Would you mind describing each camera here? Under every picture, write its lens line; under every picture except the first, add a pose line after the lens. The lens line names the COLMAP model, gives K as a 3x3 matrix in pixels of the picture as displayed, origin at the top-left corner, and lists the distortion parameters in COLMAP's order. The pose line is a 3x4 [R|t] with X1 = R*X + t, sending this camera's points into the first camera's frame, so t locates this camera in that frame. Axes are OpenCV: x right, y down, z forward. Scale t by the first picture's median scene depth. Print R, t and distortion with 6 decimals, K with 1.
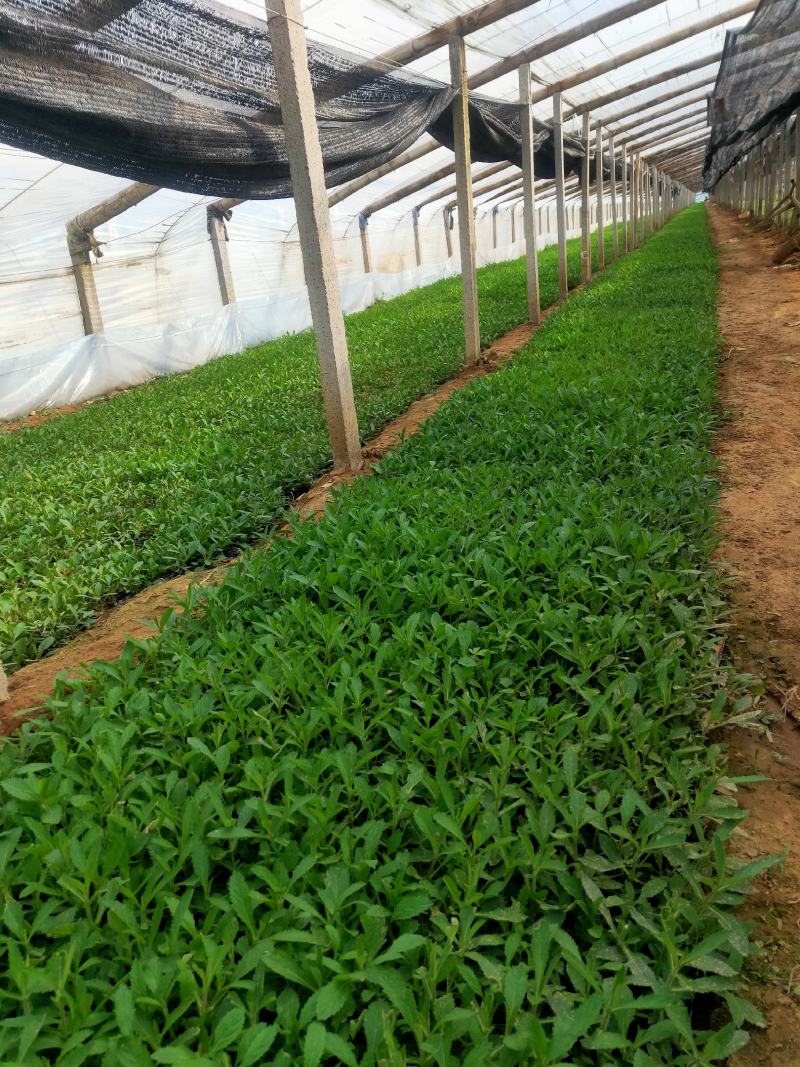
lens RADIAL K [[822.2, 0, 401.7], [0, 822.2, 529.8], [0, 0, 1]] dist [0.044721, -0.011985]
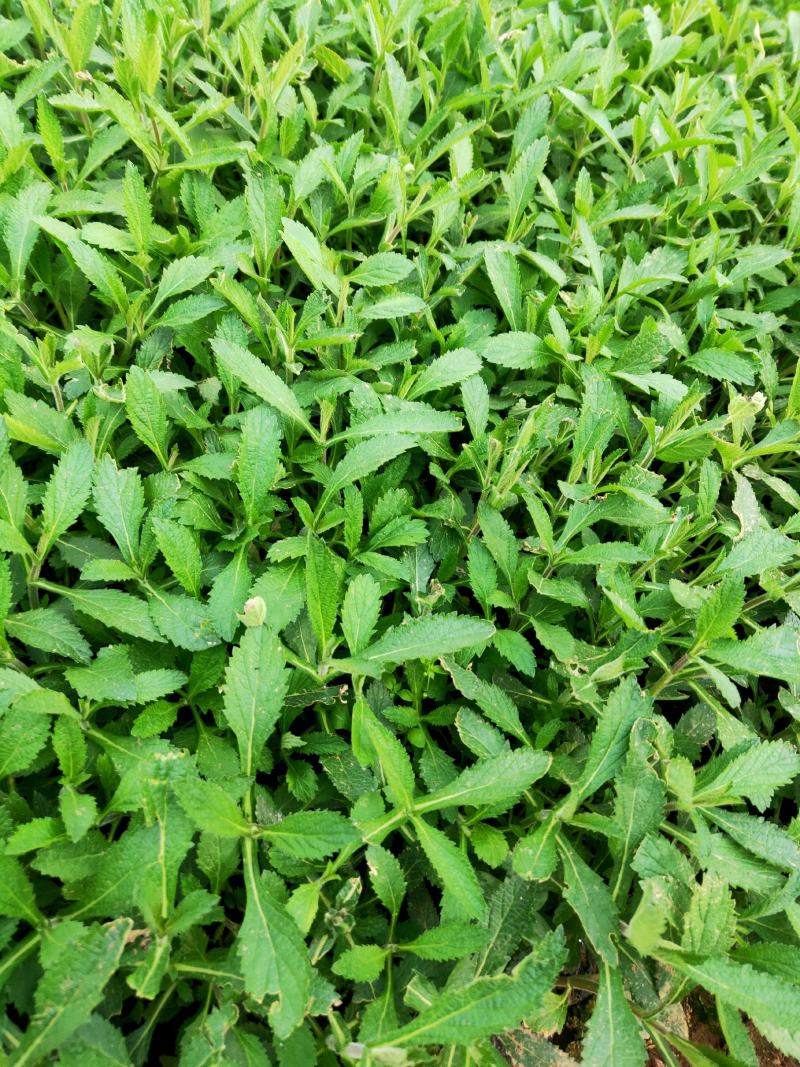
lens RADIAL K [[822.2, 0, 401.7], [0, 822.2, 529.8], [0, 0, 1]] dist [0.044721, -0.011985]
pose [[0.643675, 0.715793, -0.270781, 0.077037], [-0.449525, 0.639980, 0.623180, 0.189680], [0.619362, -0.279403, 0.733706, 0.284344]]
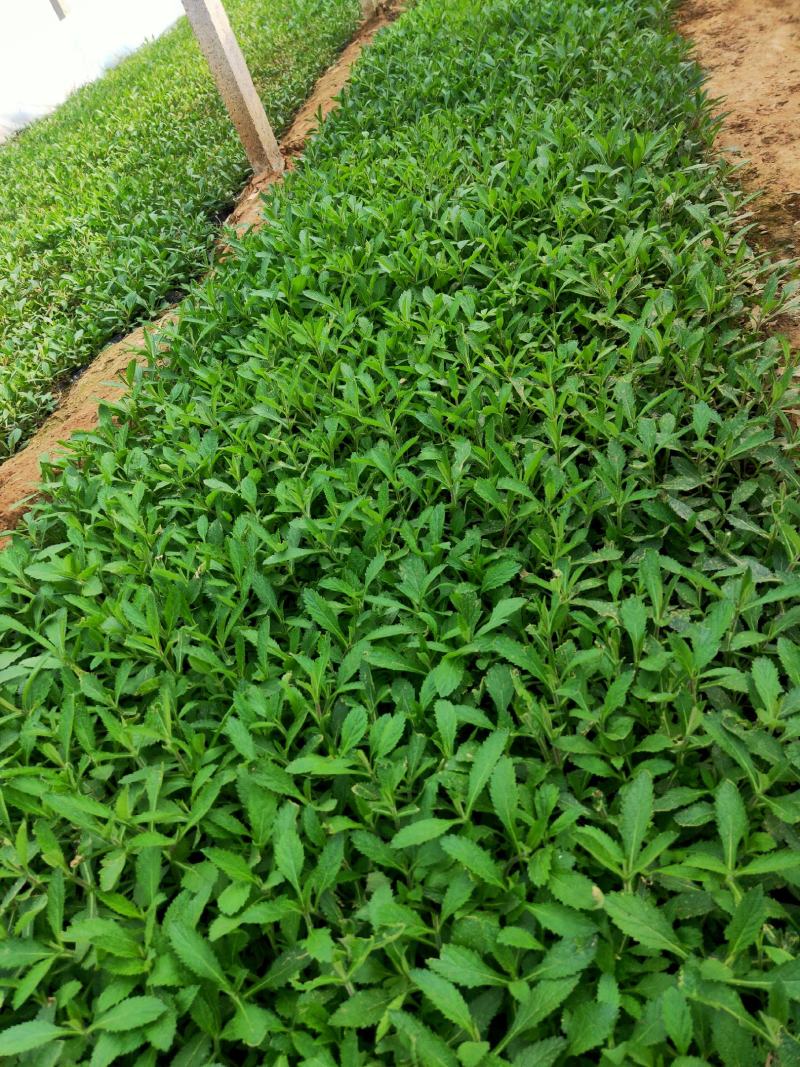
lens RADIAL K [[822.2, 0, 401.7], [0, 822.2, 529.8], [0, 0, 1]] dist [0.044721, -0.011985]
pose [[0.968132, -0.250398, -0.004630, -0.055980], [0.238419, 0.915841, 0.323097, 0.058820], [-0.076663, -0.313905, 0.946354, 0.104472]]
